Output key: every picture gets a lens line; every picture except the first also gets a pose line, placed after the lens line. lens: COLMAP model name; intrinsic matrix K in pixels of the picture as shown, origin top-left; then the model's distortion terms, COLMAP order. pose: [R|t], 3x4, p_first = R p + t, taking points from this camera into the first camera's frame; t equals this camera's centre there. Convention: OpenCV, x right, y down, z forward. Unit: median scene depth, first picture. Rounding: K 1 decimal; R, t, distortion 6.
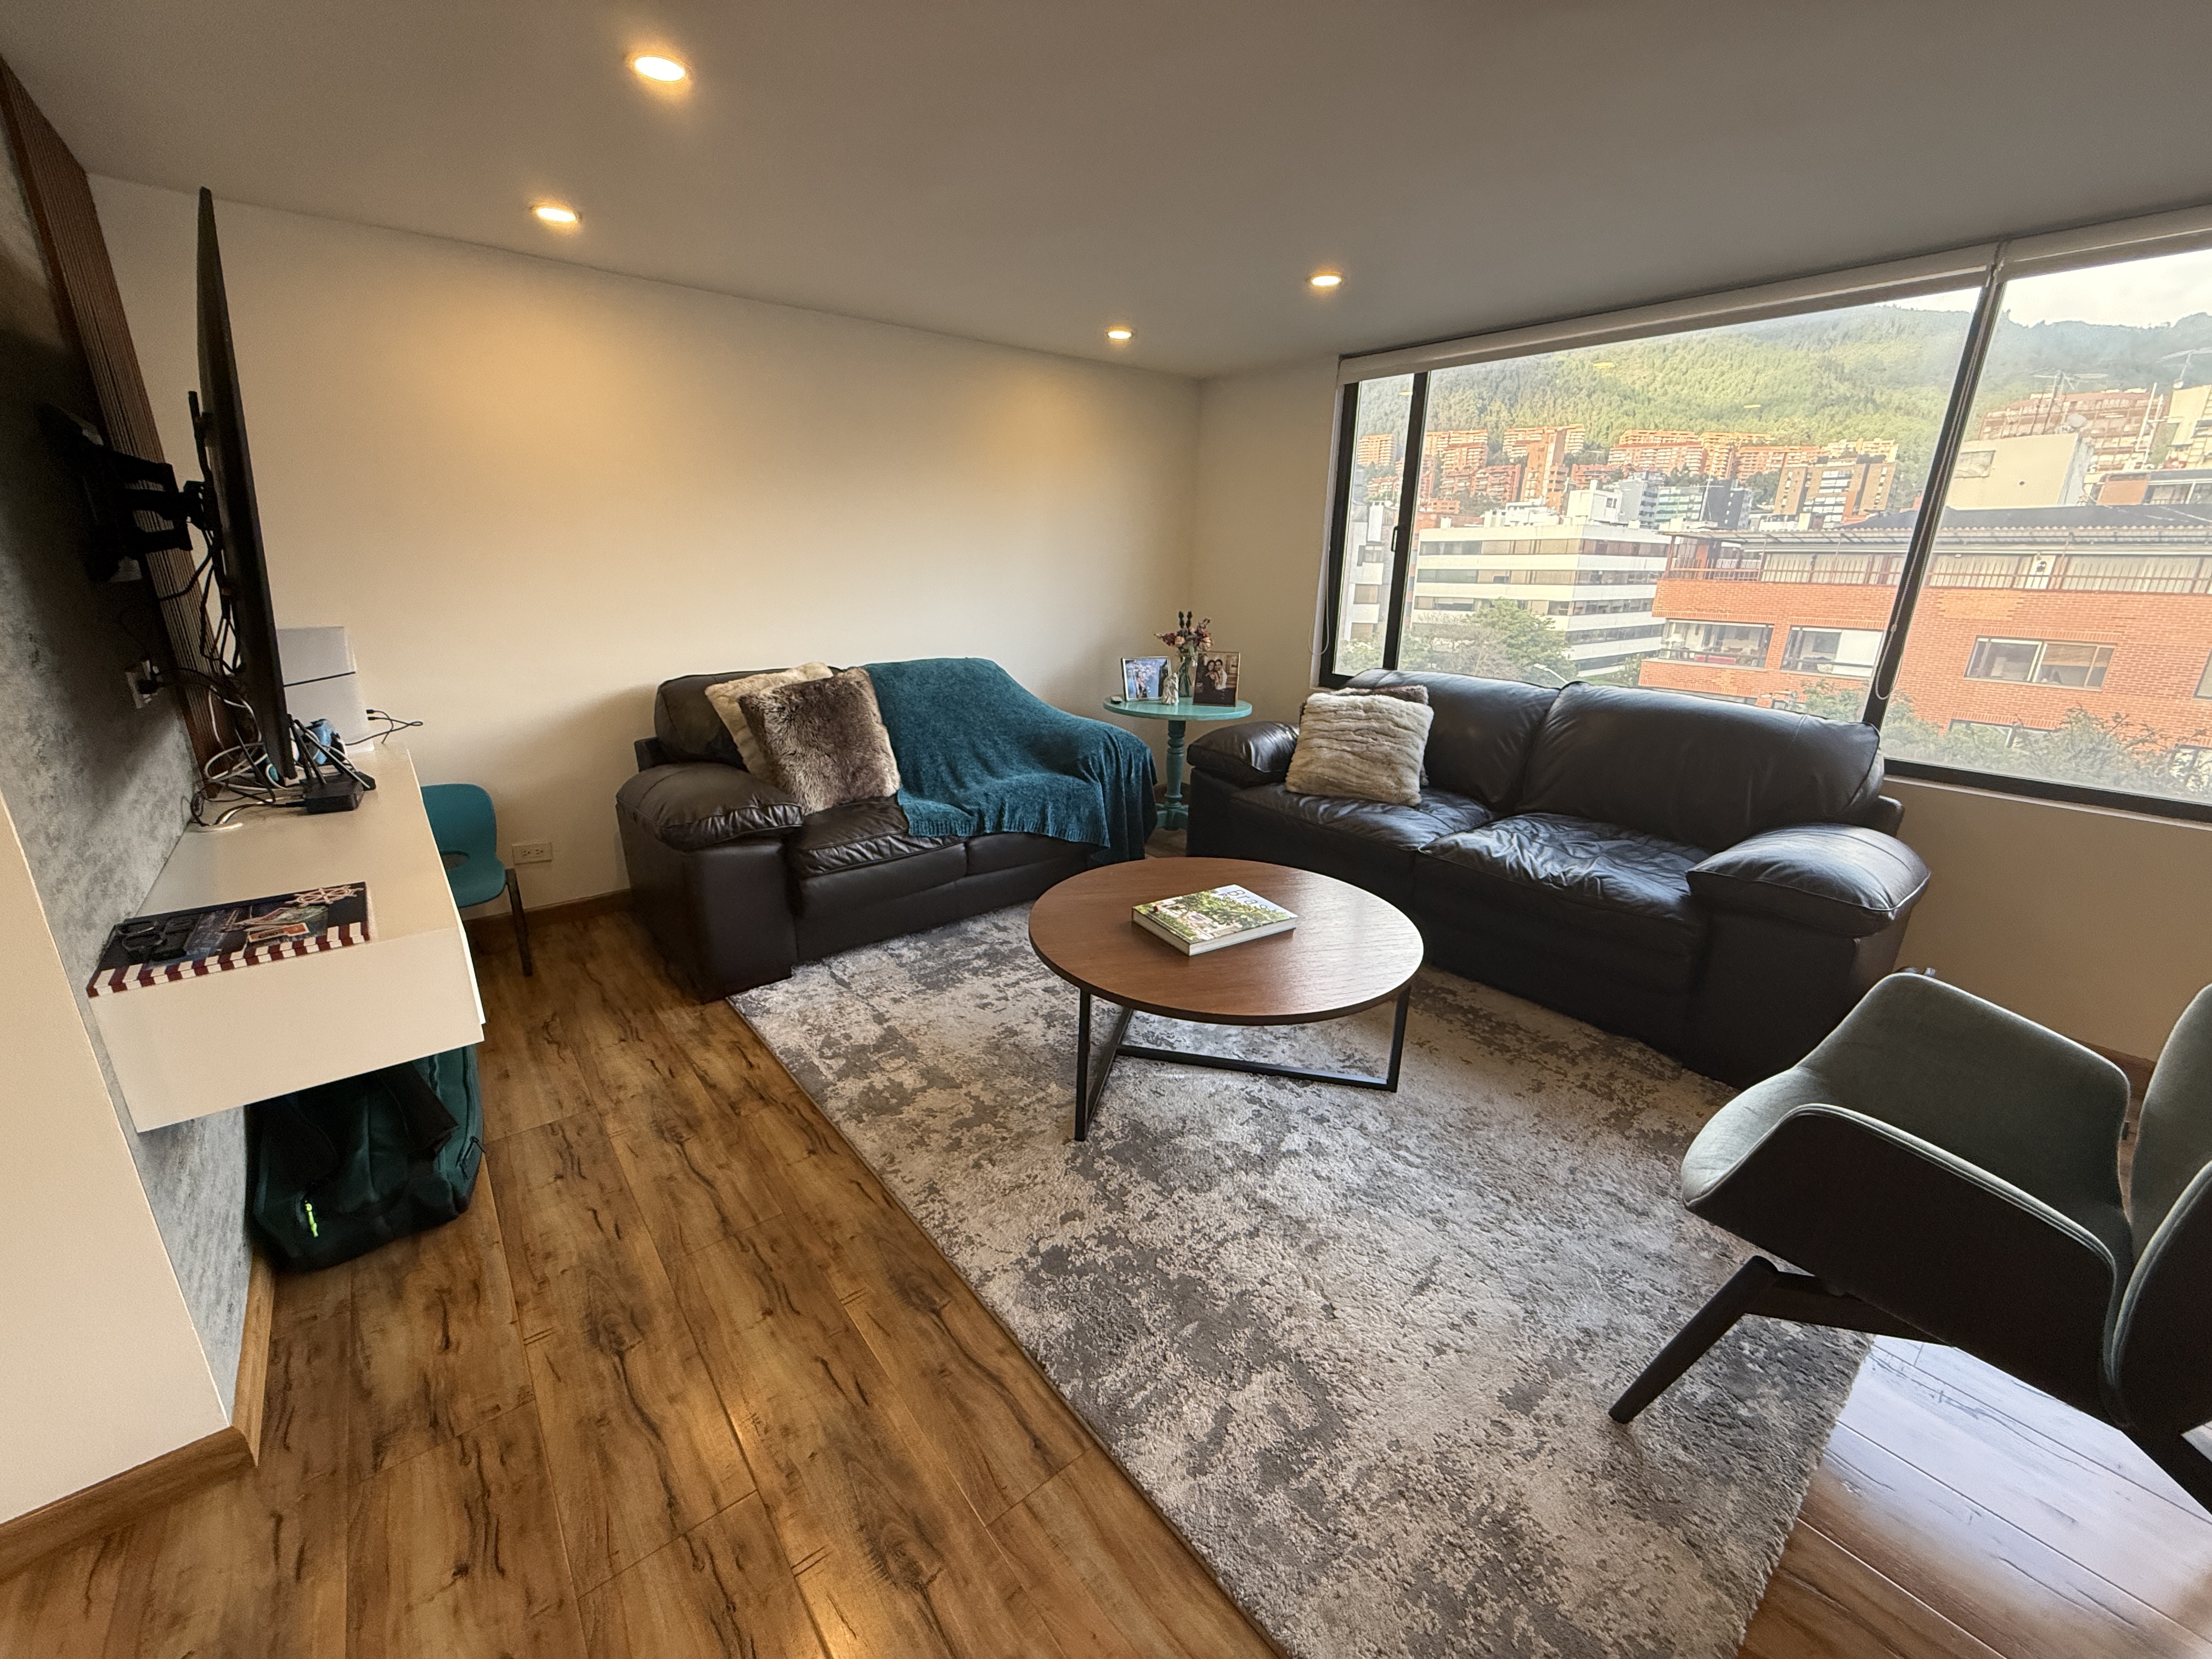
lens RADIAL K [[889.0, 0, 1115.7], [0, 889.0, 822.8], [0, 0, 1]] dist [-0.001368, -0.000130]
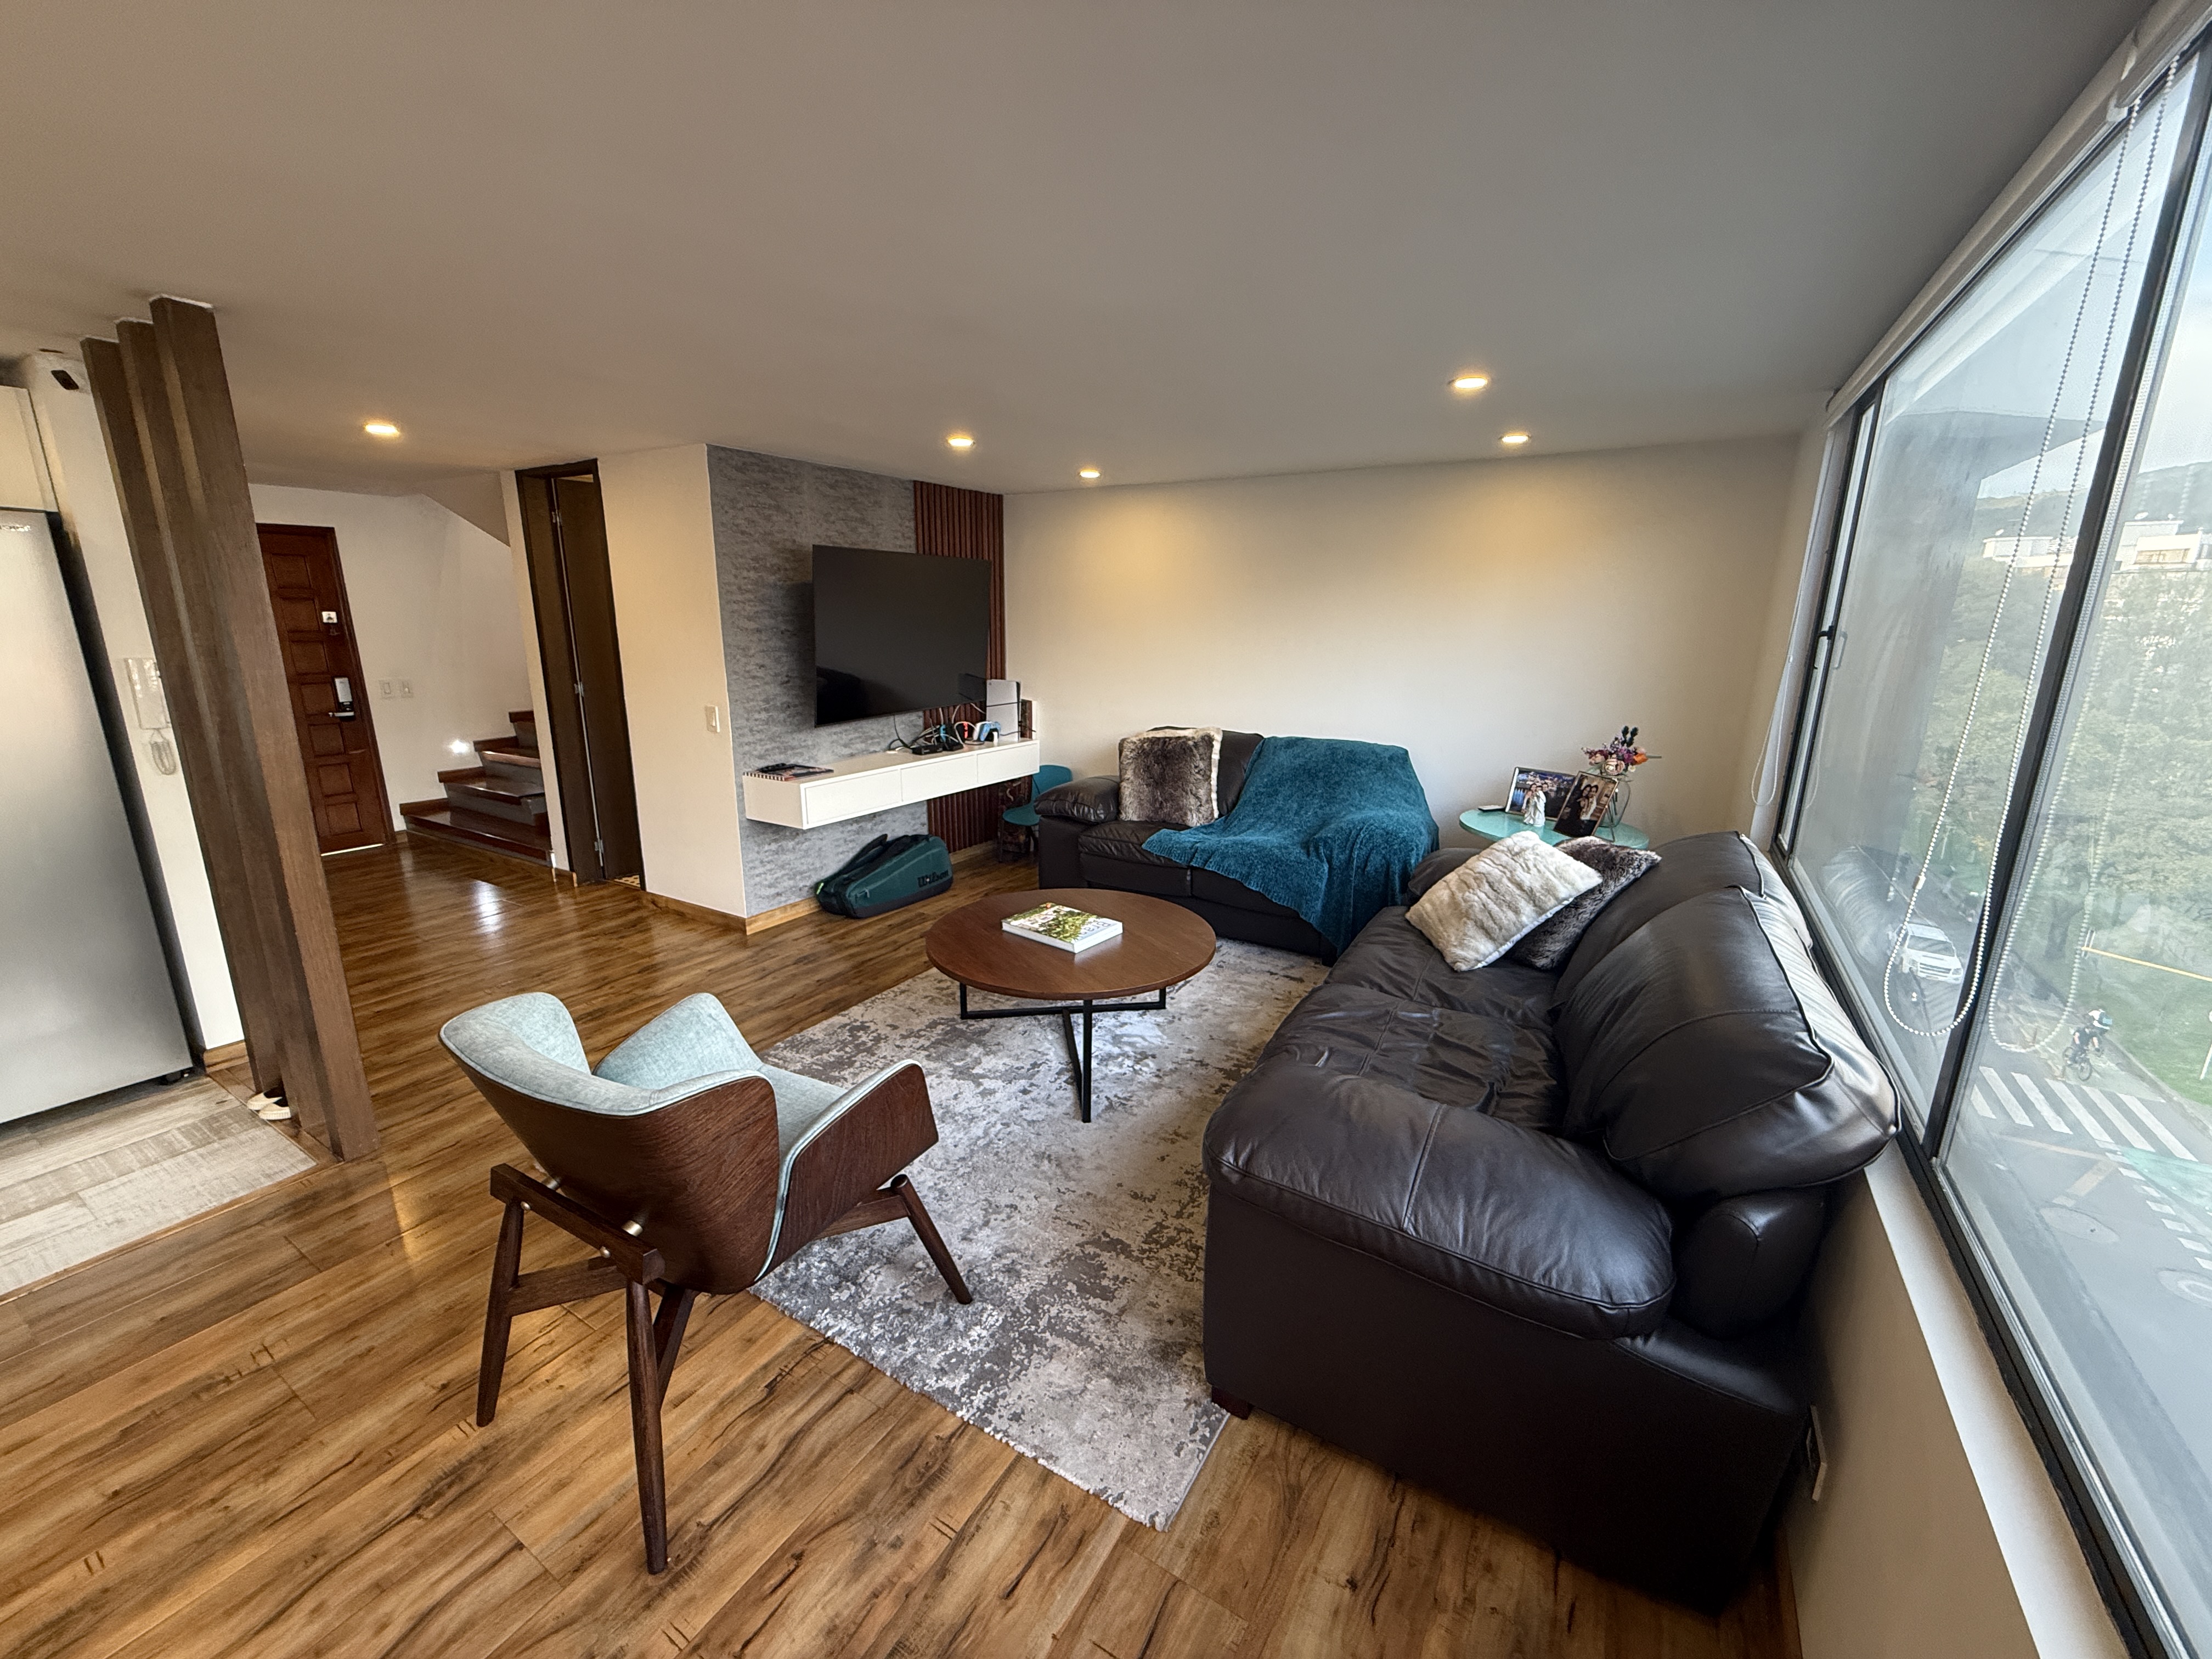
lens RADIAL K [[889.0, 0, 1105.2], [0, 889.0, 831.9], [0, 0, 1]] dist [-0.001368, -0.000130]
pose [[0.328330, 0.211771, -0.920518, 1.392551], [-0.275685, 0.953596, 0.121050, -0.219400], [0.903436, 0.214028, 0.371476, 0.544469]]
